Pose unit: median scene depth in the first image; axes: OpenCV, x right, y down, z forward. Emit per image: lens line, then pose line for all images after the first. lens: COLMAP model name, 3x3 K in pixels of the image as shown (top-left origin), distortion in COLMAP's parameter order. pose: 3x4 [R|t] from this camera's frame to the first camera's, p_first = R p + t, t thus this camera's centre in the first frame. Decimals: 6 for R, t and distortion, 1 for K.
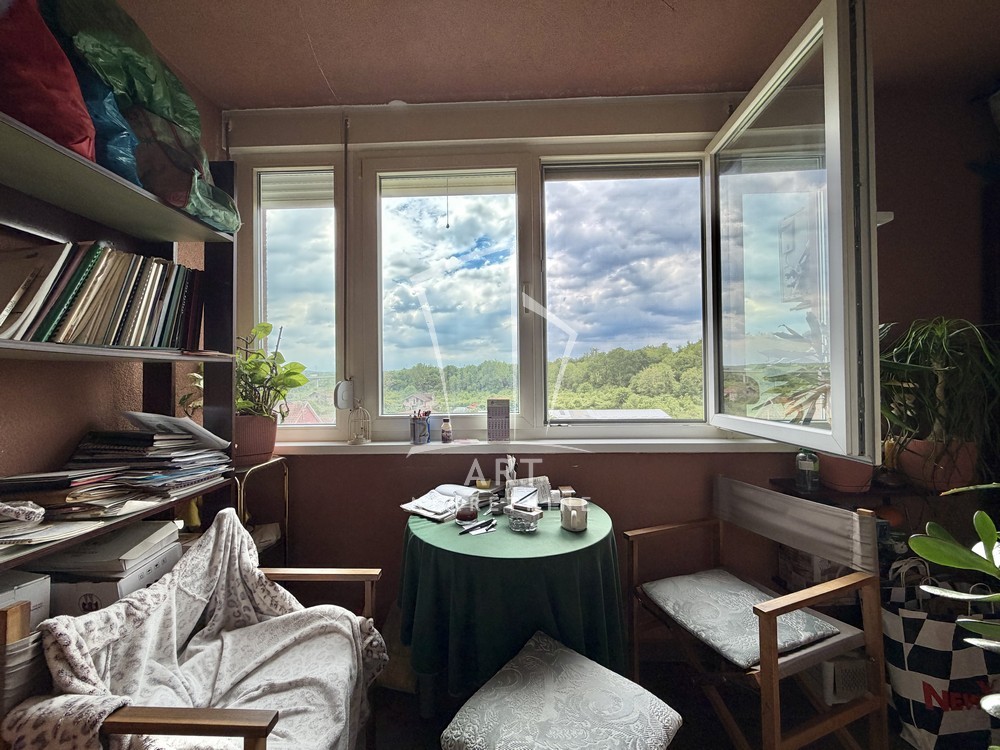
lens RADIAL K [[404.5, 0, 496.4], [0, 404.5, 374.0], [0, 0, 1]] dist [-0.000589, -0.000095]
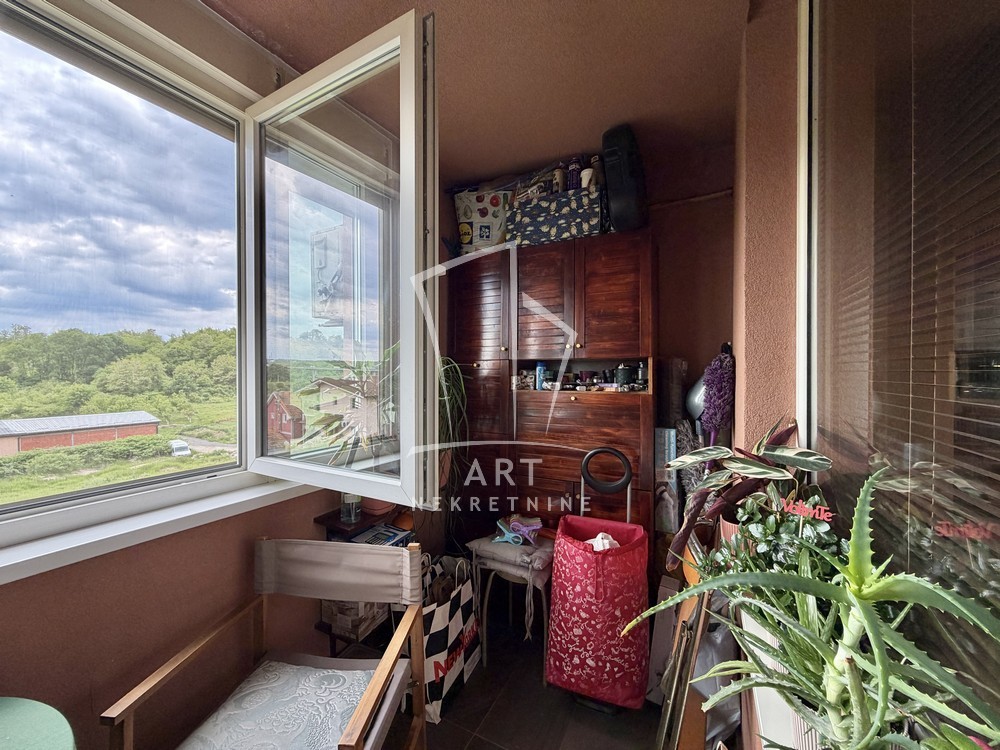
lens RADIAL K [[395.9, 0, 485.9], [0, 395.9, 373.4], [0, 0, 1]] dist [-0.001235, 0.005484]
pose [[0.453644, -0.000809, 0.891183, 0.057395], [-0.017175, 0.999806, 0.009650, -0.079504], [-0.891018, -0.019683, 0.453542, 0.254226]]
